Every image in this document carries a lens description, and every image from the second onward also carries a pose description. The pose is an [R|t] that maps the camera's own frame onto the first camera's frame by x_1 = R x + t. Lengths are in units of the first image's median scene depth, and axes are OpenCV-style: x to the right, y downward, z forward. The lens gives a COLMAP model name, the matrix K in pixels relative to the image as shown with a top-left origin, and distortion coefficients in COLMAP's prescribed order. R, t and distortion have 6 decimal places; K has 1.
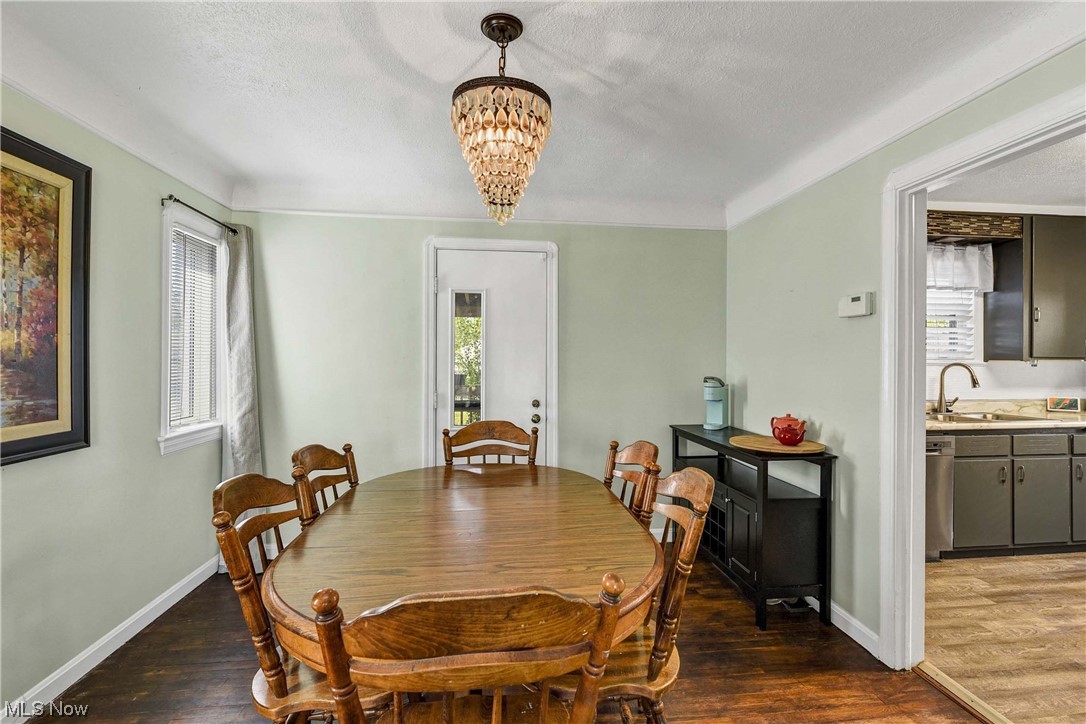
lens RADIAL K [[510.6, 0, 554.2], [0, 510.6, 357.0], [0, 0, 1]] dist [-0.000224, -0.000814]
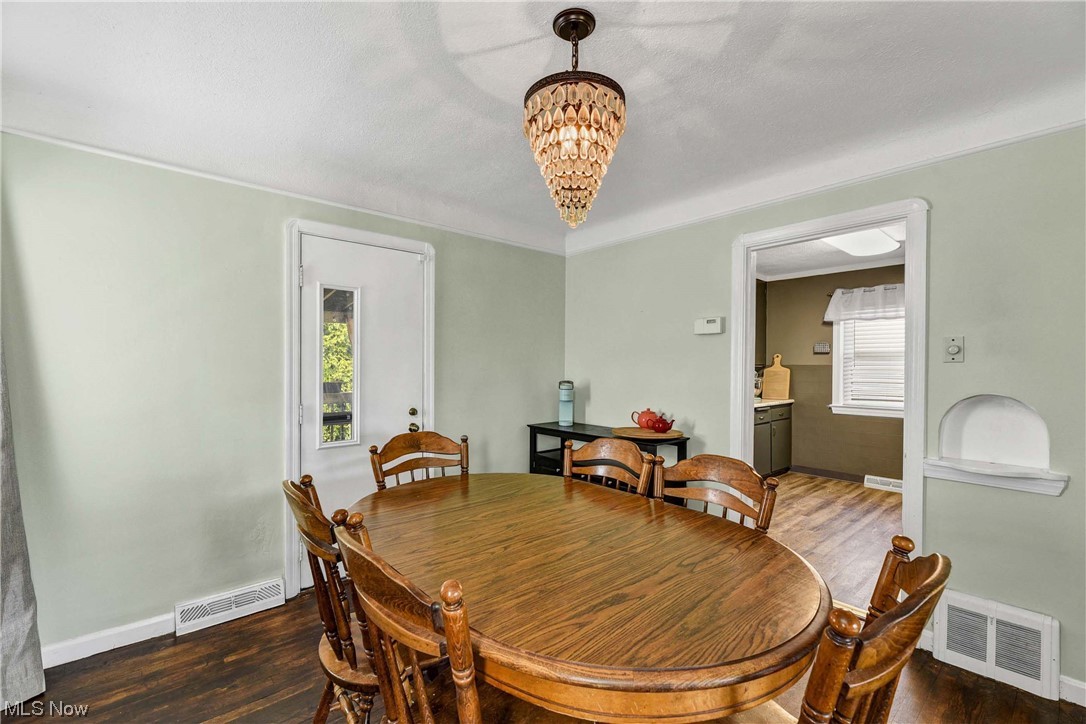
lens RADIAL K [[458.7, 0, 544.4], [0, 458.7, 370.3], [0, 0, 1]] dist [-0.000759, -0.000063]
pose [[0.834141, -0.005193, 0.551527, -0.321480], [-0.002768, 0.999904, 0.013601, 0.001395], [-0.551545, -0.012871, 0.834046, 0.156972]]
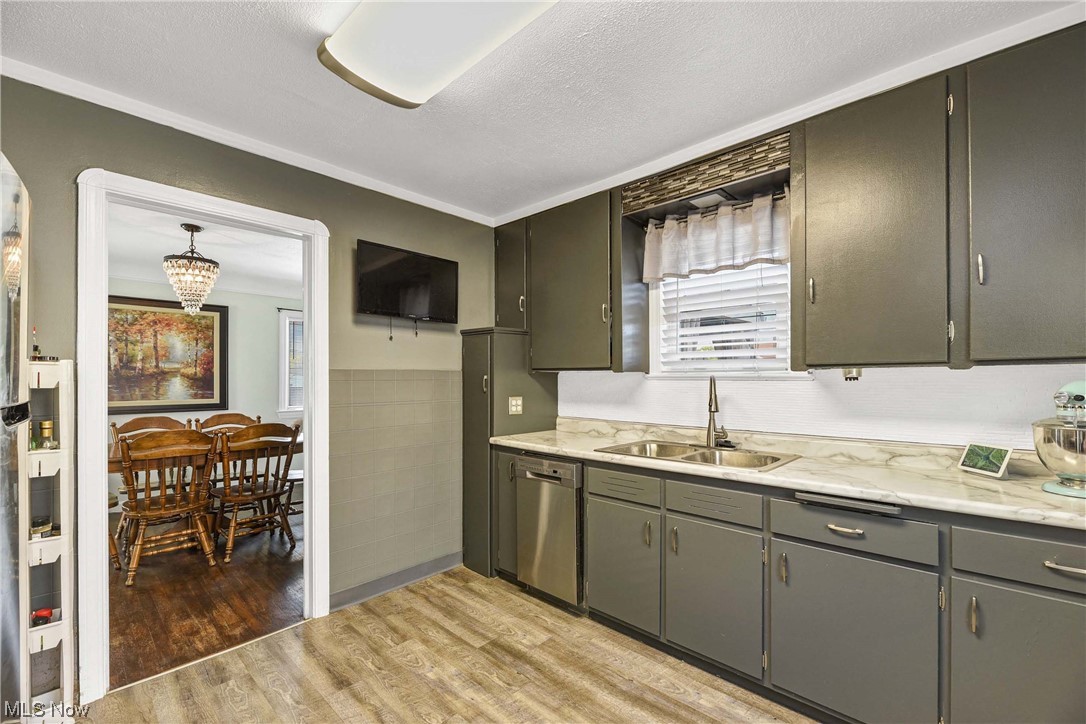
lens RADIAL K [[456.8, 0, 547.1], [0, 456.8, 377.3], [0, 0, 1]] dist [-0.000885, -0.000067]
pose [[0.635527, -0.007820, -0.772039, 1.257554], [0.006999, 0.999966, -0.004367, 0.016746], [0.772047, -0.002628, 0.635560, 0.479901]]
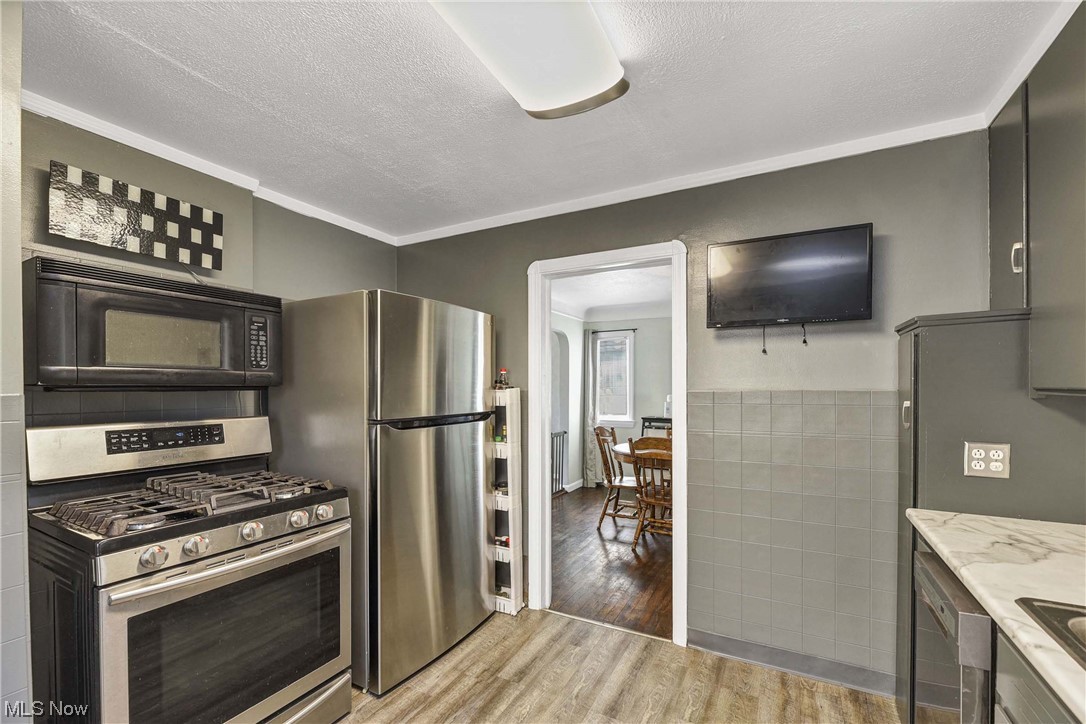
lens RADIAL K [[454.4, 0, 550.4], [0, 454.4, 392.3], [0, 0, 1]] dist [-0.001826, -0.000231]
pose [[-0.573373, 0.003328, -0.819288, 1.157723], [0.002398, 0.999994, 0.002384, -0.002742], [0.819291, -0.000598, -0.573378, 0.901382]]
